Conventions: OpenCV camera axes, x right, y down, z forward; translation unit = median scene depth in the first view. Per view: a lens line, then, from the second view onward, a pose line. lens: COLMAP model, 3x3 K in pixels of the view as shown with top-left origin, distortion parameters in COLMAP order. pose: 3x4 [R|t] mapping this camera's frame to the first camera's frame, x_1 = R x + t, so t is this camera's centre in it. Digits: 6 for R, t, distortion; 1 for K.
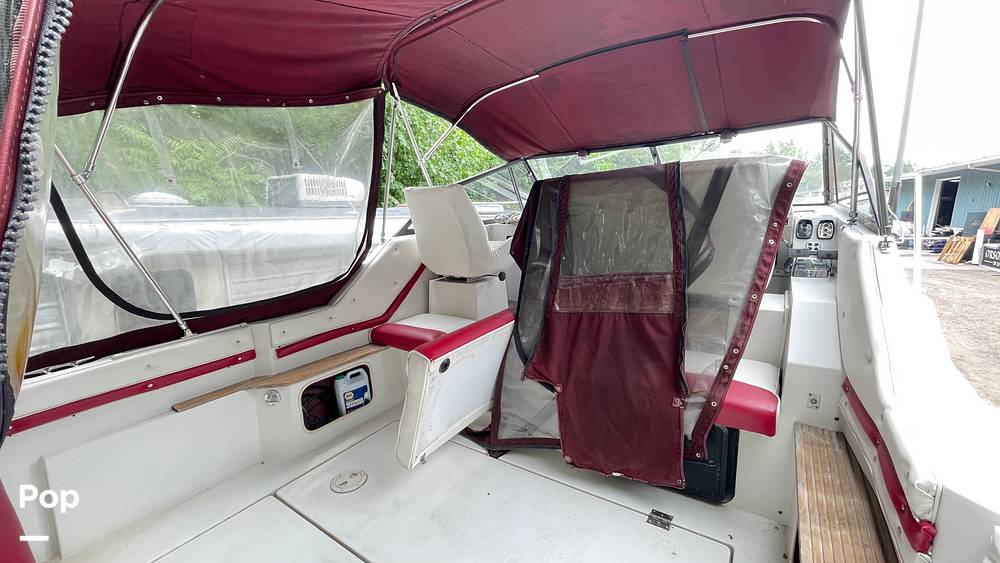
lens RADIAL K [[404.0, 0, 494.7], [0, 404.0, 287.6], [0, 0, 1]] dist [-0.004810, 0.001266]
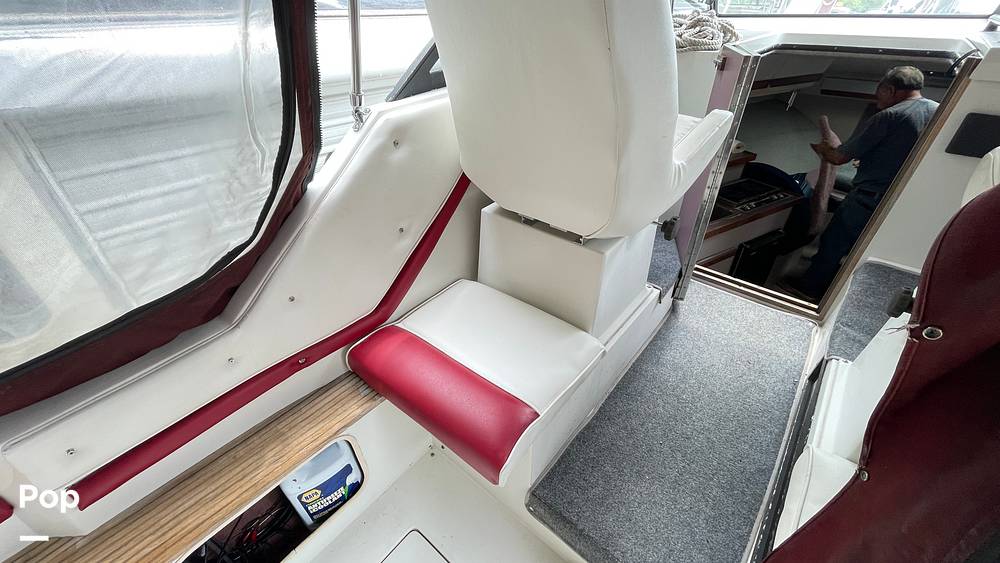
lens RADIAL K [[404.0, 0, 494.9], [0, 404.0, 285.3], [0, 0, 1]] dist [-0.004810, 0.001266]
pose [[0.996231, 0.072593, -0.047470, -0.187972], [-0.045000, 0.900452, 0.432621, -0.202785], [0.074150, -0.428854, 0.900325, 0.900049]]
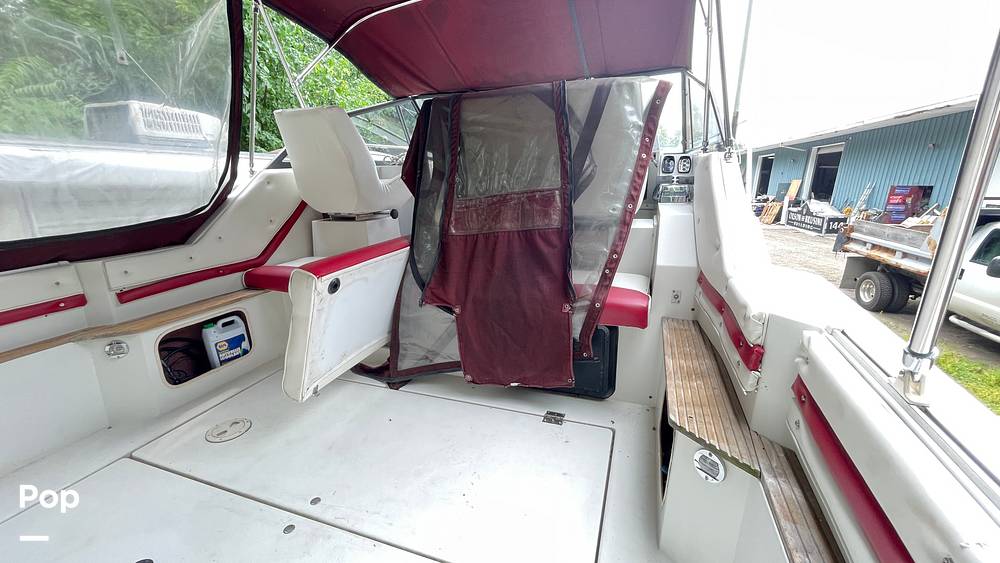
lens RADIAL K [[404.0, 0, 494.7], [0, 404.0, 287.8], [0, 0, 1]] dist [-0.004810, 0.001266]
pose [[0.966571, -0.048404, 0.251787, -0.001789], [0.029388, 0.996462, 0.078743, 0.114858], [-0.254708, -0.068711, 0.964574, 0.011561]]
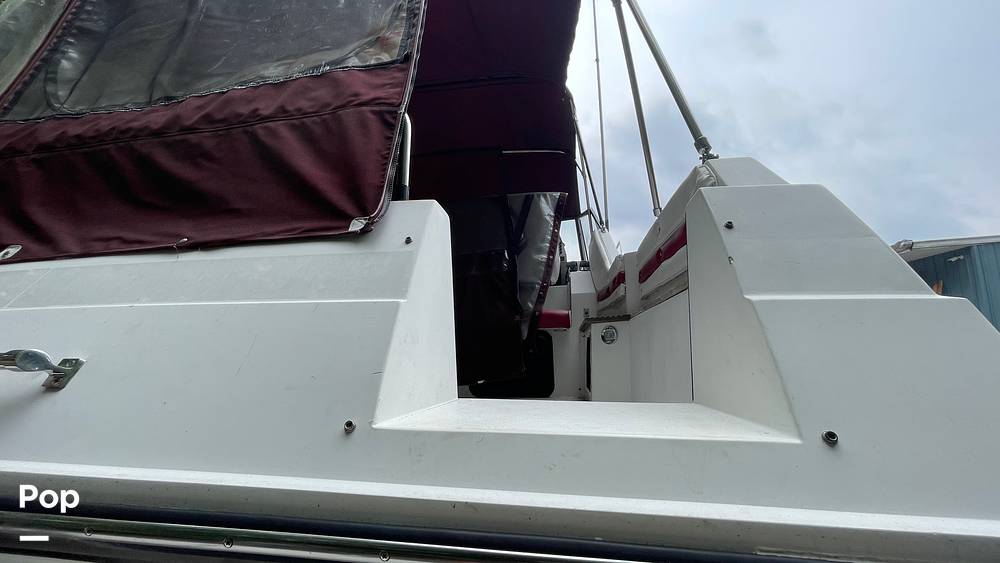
lens RADIAL K [[397.4, 0, 490.2], [0, 397.4, 290.1], [0, 0, 1]] dist [0.010562, -0.000040]
pose [[0.910636, 0.087119, 0.403920, -0.230171], [0.055322, 0.943016, -0.328116, 0.562107], [-0.409488, 0.321139, 0.853925, -0.263351]]
